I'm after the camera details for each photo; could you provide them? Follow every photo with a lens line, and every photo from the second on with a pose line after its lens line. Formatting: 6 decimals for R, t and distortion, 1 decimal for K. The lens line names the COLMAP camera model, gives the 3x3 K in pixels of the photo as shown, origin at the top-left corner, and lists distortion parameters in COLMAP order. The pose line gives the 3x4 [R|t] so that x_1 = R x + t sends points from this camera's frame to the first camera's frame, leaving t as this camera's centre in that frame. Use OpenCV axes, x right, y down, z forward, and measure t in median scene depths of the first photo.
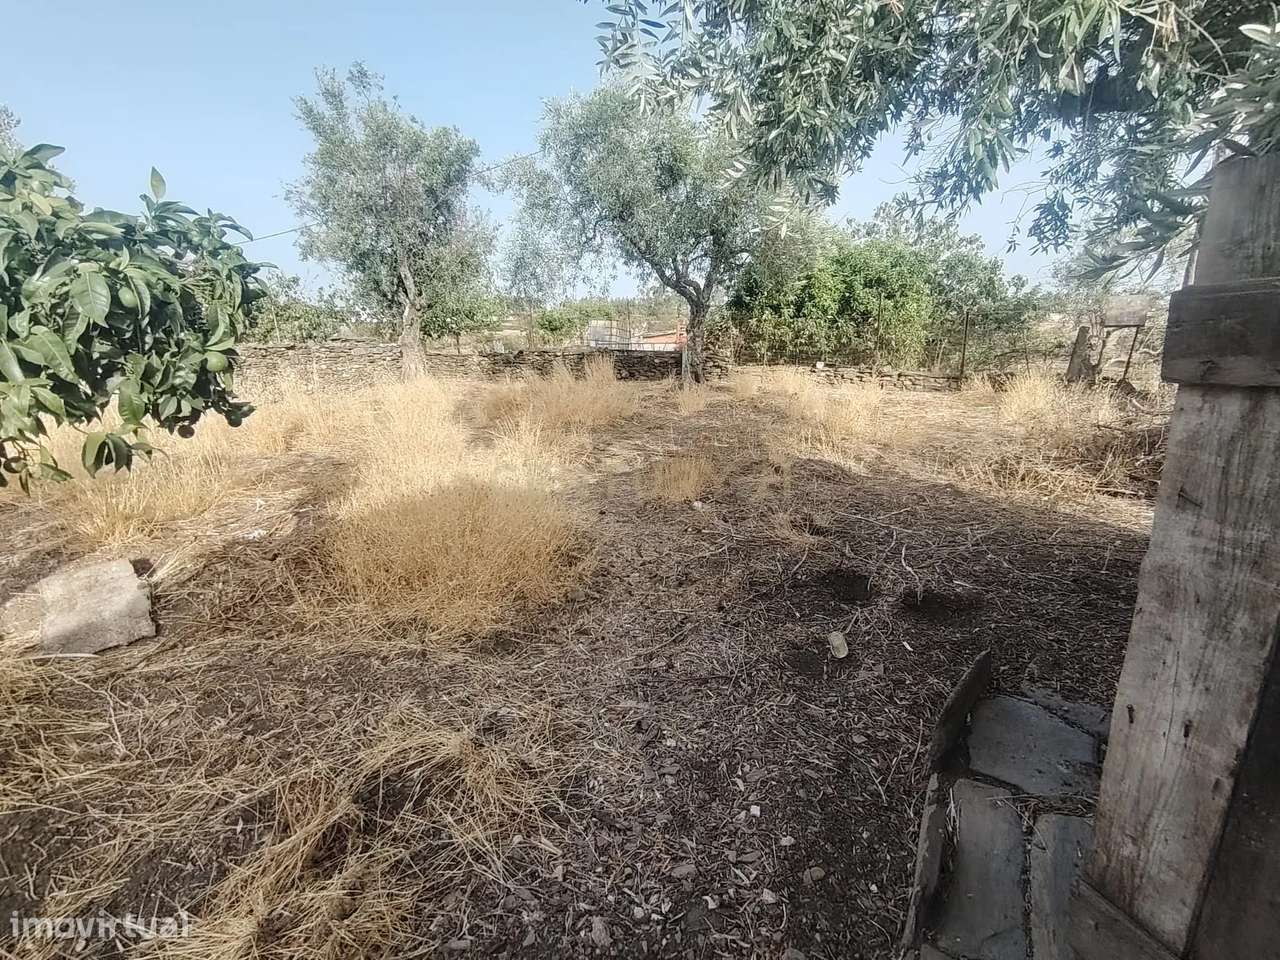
lens RADIAL K [[603.3, 0, 635.3], [0, 603.3, 477.0], [0, 0, 1]] dist [-0.003312, 0.001837]
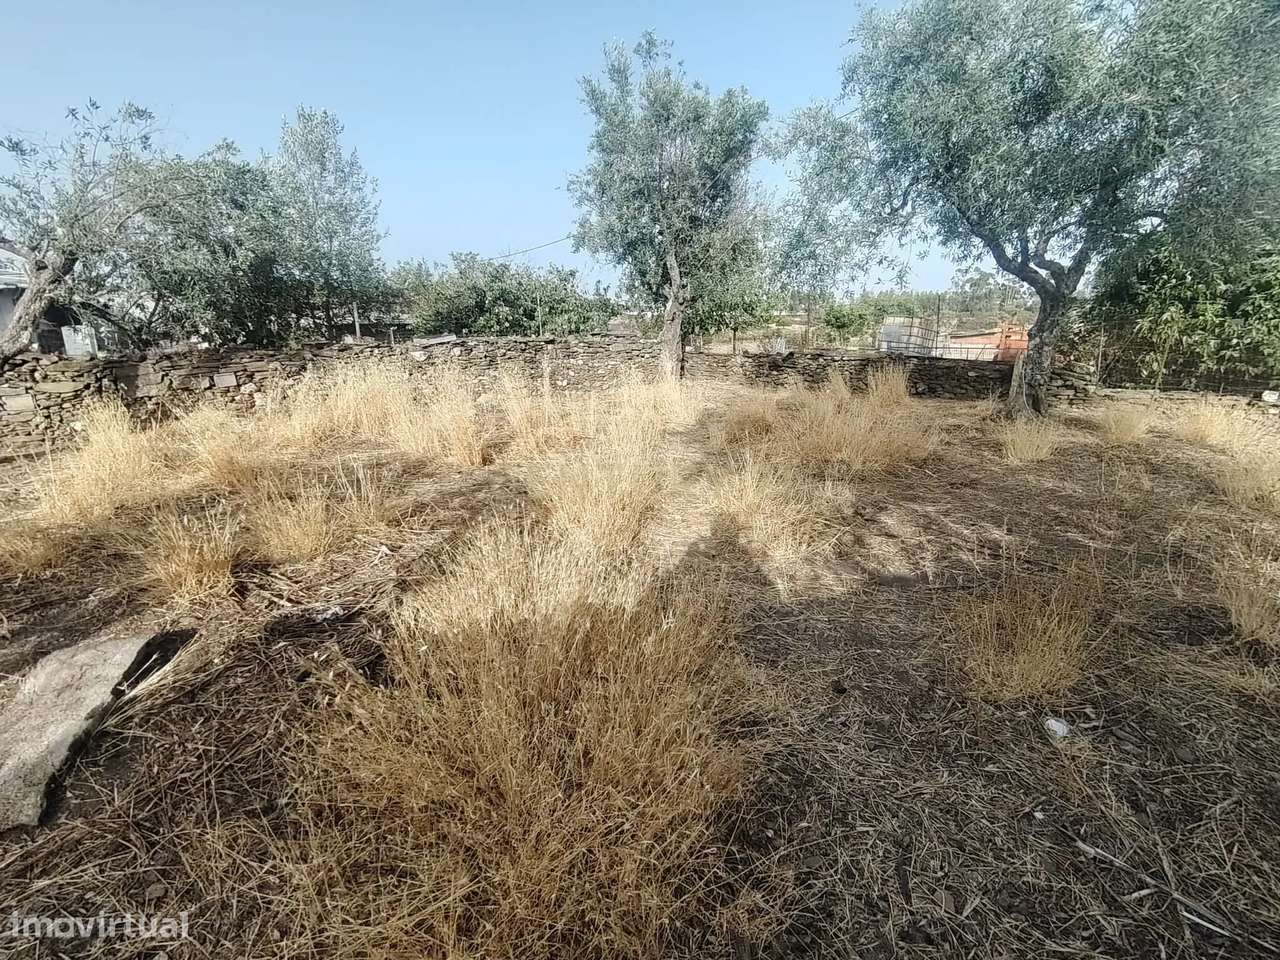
lens RADIAL K [[603.3, 0, 635.3], [0, 603.3, 477.0], [0, 0, 1]] dist [-0.003312, 0.001837]
pose [[0.896932, 0.125294, -0.424045, -0.005797], [-0.121608, 0.991930, 0.035866, -0.045256], [0.425116, 0.019398, 0.904931, 0.164257]]
